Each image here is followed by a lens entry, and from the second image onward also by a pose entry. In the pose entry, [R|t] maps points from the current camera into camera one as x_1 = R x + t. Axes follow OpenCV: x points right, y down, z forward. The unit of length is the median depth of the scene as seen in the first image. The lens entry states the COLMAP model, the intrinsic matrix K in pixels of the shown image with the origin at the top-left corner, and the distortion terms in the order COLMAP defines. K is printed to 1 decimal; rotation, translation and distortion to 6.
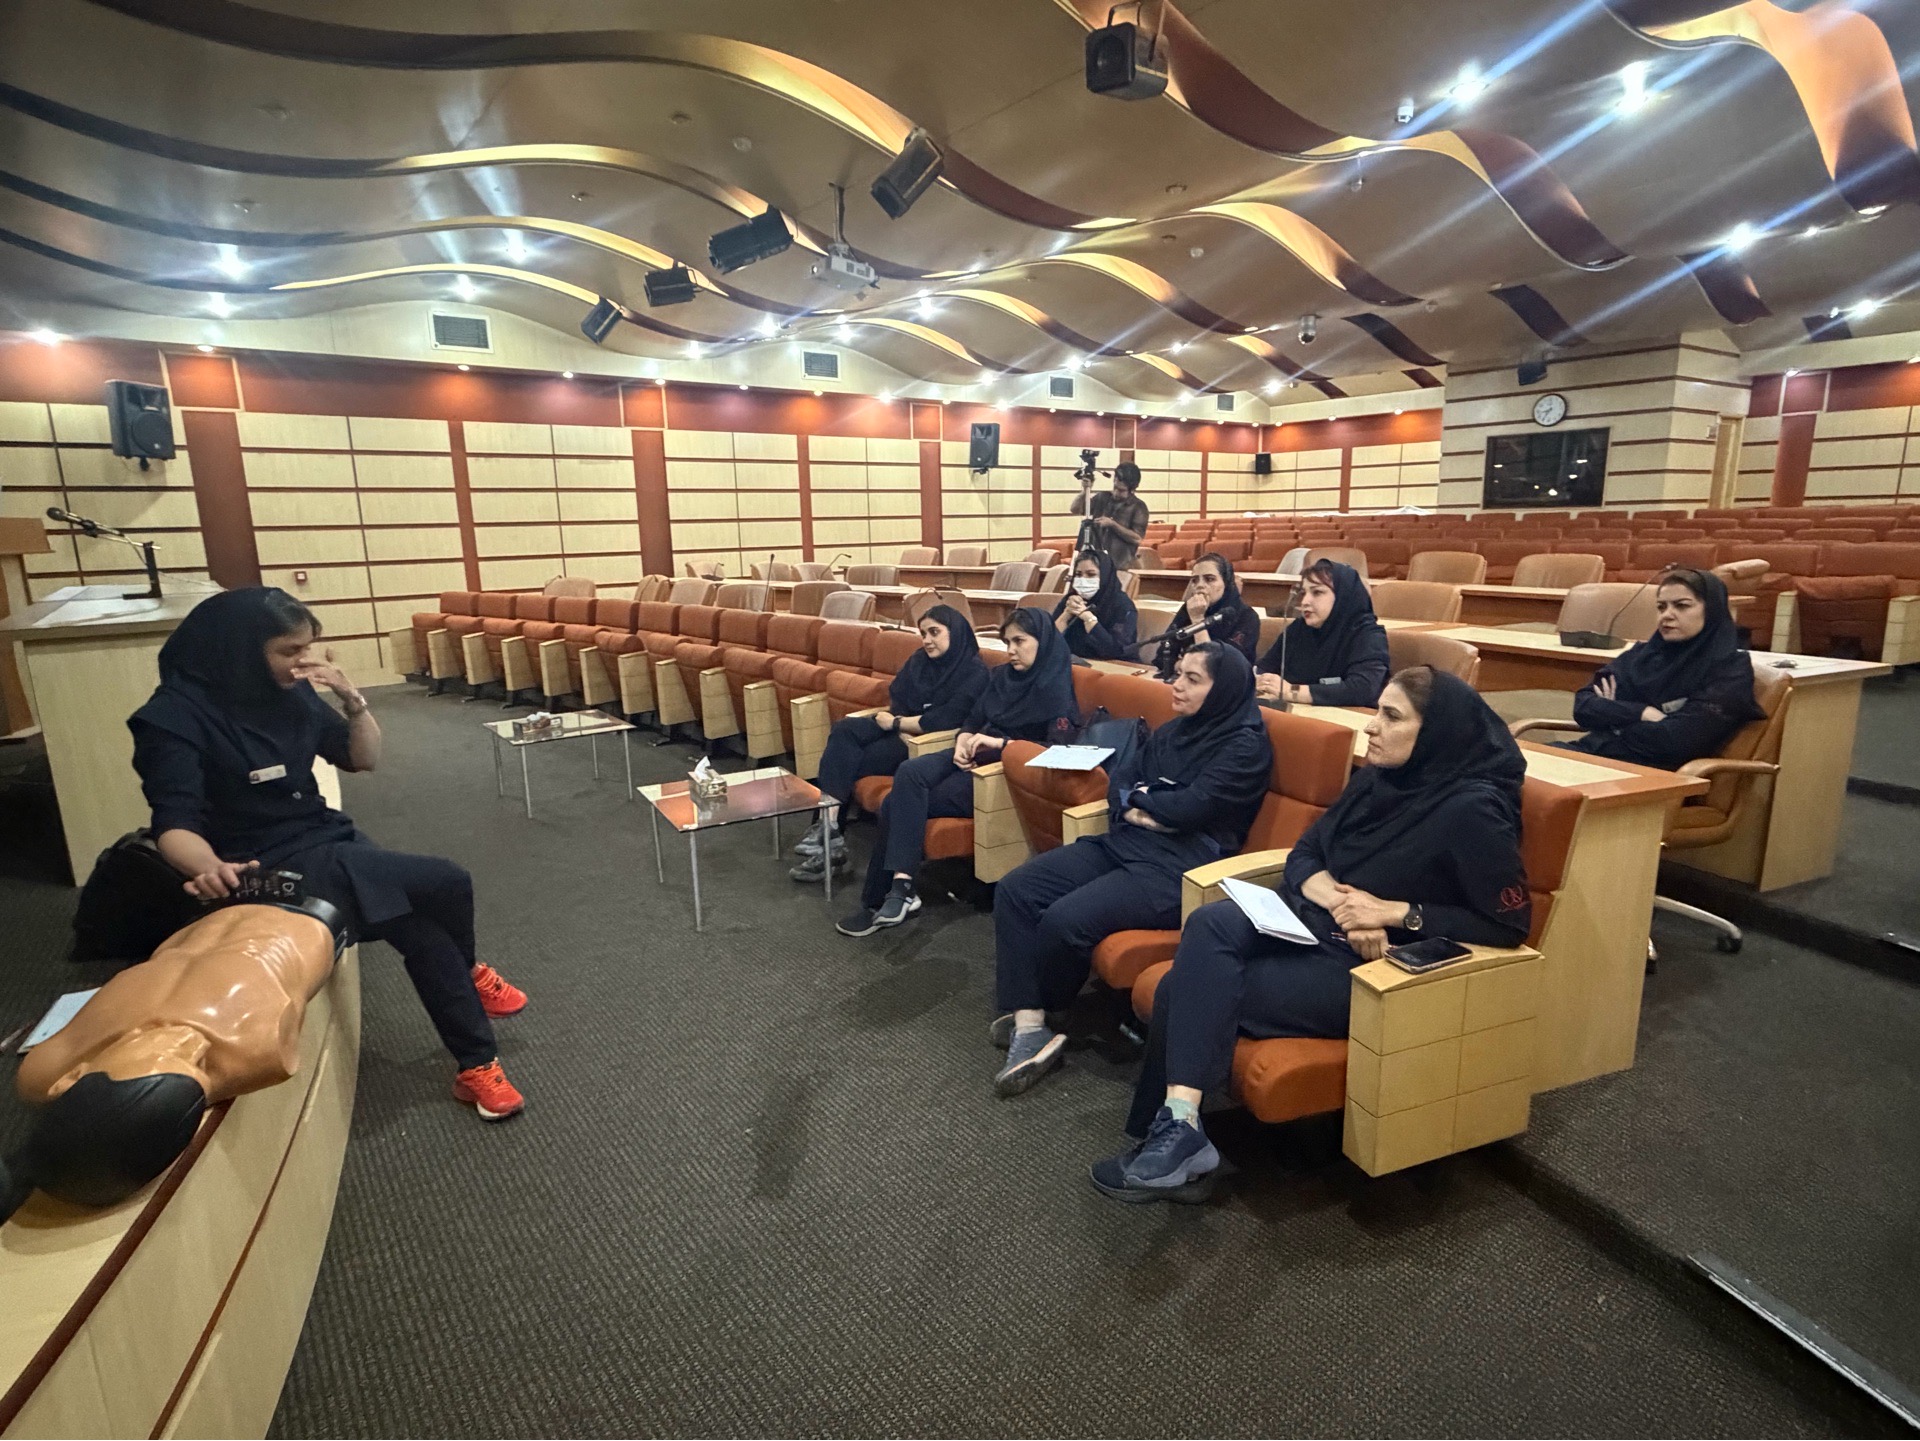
lens RADIAL K [[951.4, 0, 967.4], [0, 951.4, 715.8], [0, 0, 1]] dist [0.003684, 0.001013]
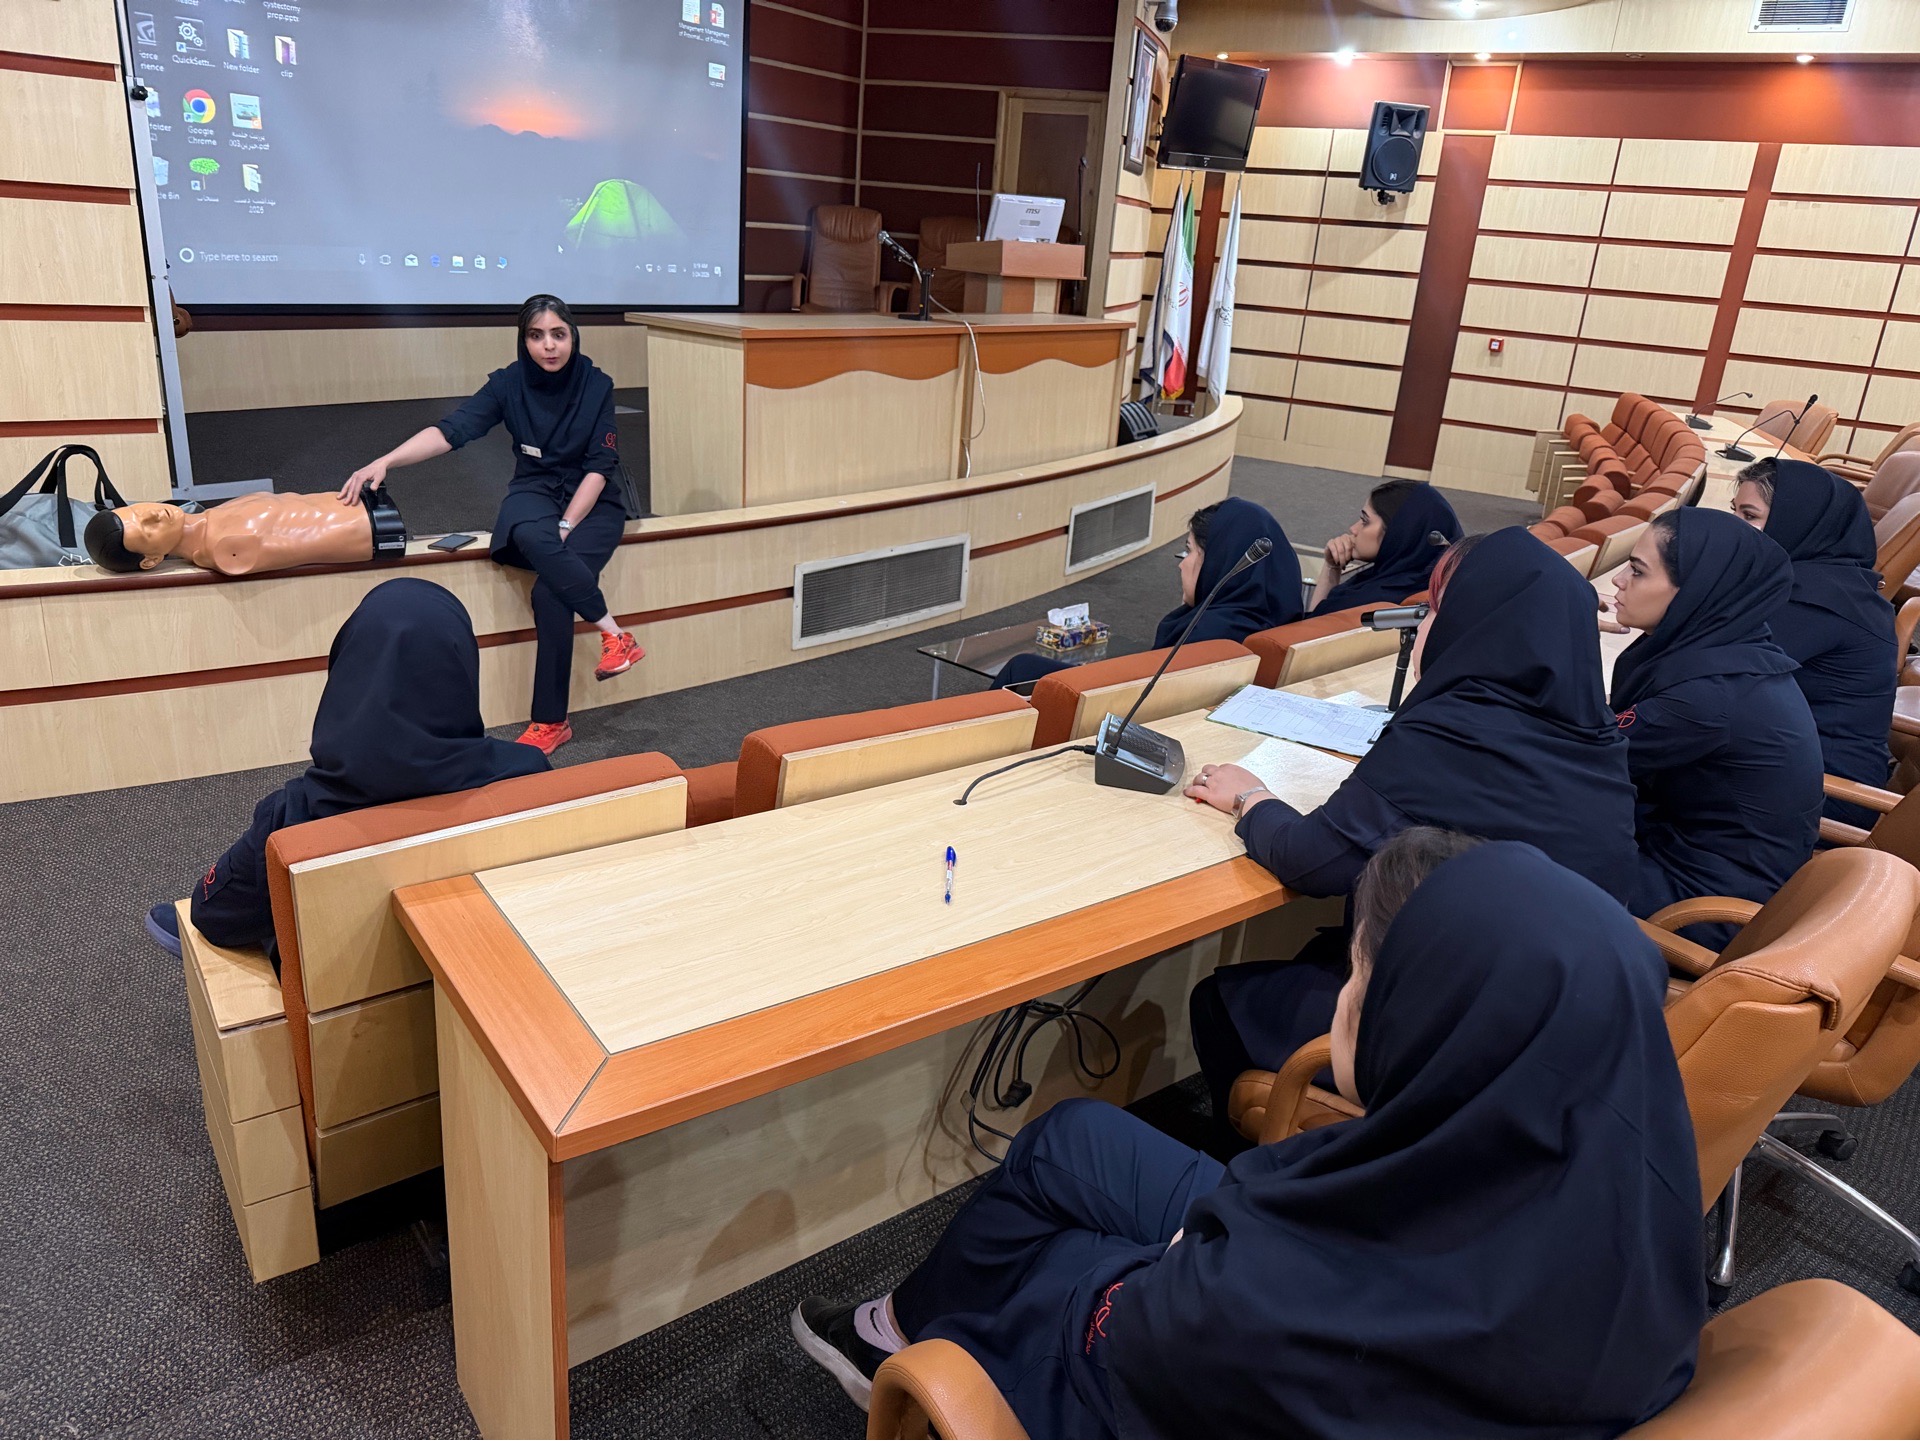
lens RADIAL K [[1367.7, 0, 963.5], [0, 1367.7, 720.9], [0, 0, 1]] dist [-0.043863, 0.019820]
pose [[0.315718, 0.353269, -0.880638, 0.293384], [-0.268152, 0.923494, 0.274325, -0.052798], [0.910174, 0.149536, 0.386293, 0.225537]]
